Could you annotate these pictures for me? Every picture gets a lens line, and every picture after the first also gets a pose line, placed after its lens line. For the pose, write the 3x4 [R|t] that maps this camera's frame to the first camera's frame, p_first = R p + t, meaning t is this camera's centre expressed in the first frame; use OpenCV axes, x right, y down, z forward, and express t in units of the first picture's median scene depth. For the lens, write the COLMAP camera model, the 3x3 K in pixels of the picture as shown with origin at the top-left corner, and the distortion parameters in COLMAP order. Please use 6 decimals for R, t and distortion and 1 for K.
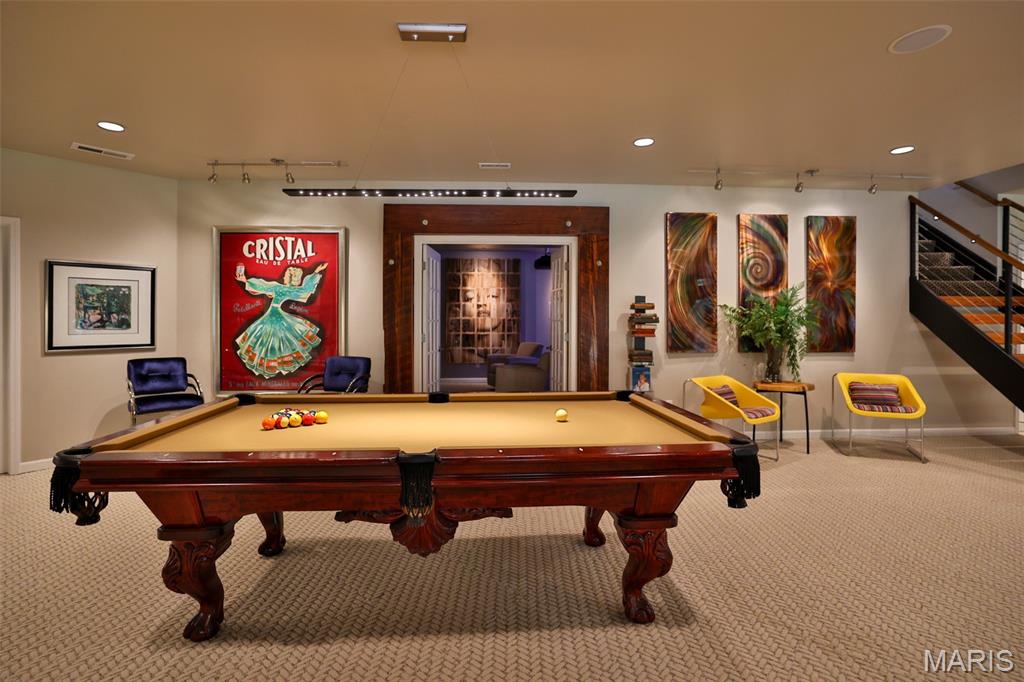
lens RADIAL K [[483.0, 0, 510.9], [0, 483.0, 328.5], [0, 0, 1]] dist [-0.034091, 0.000038]
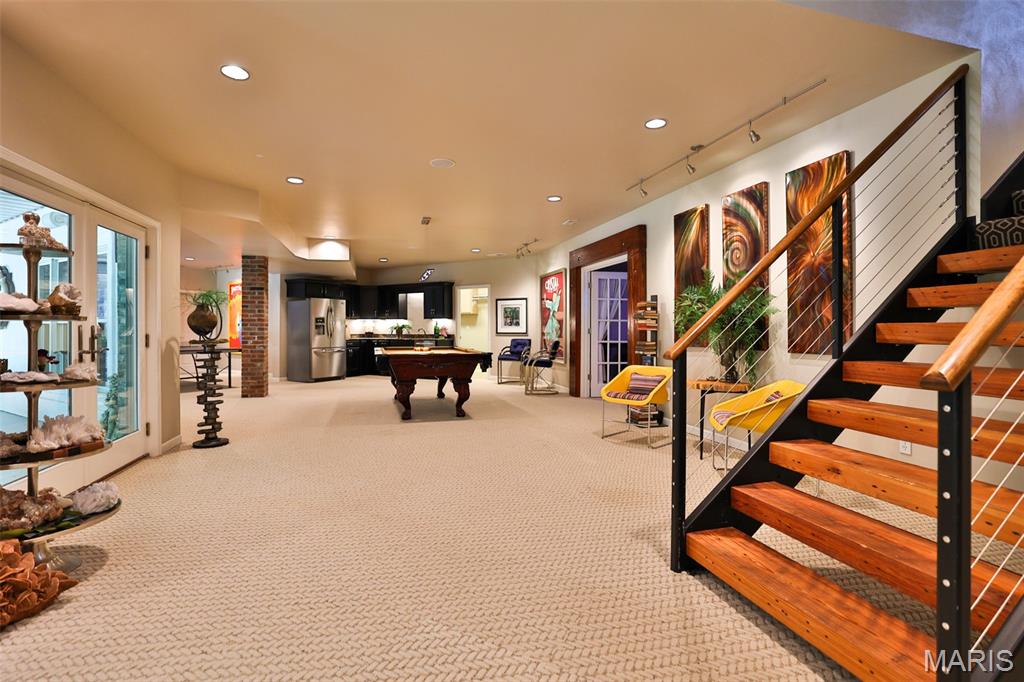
lens RADIAL K [[483.0, 0, 510.9], [0, 483.0, 328.5], [0, 0, 1]] dist [-0.034091, 0.000038]
pose [[0.216380, -0.001483, -0.976308, 1.297702], [-0.009993, 0.999943, -0.003733, 0.020002], [0.976258, 0.010564, 0.216353, 0.410103]]
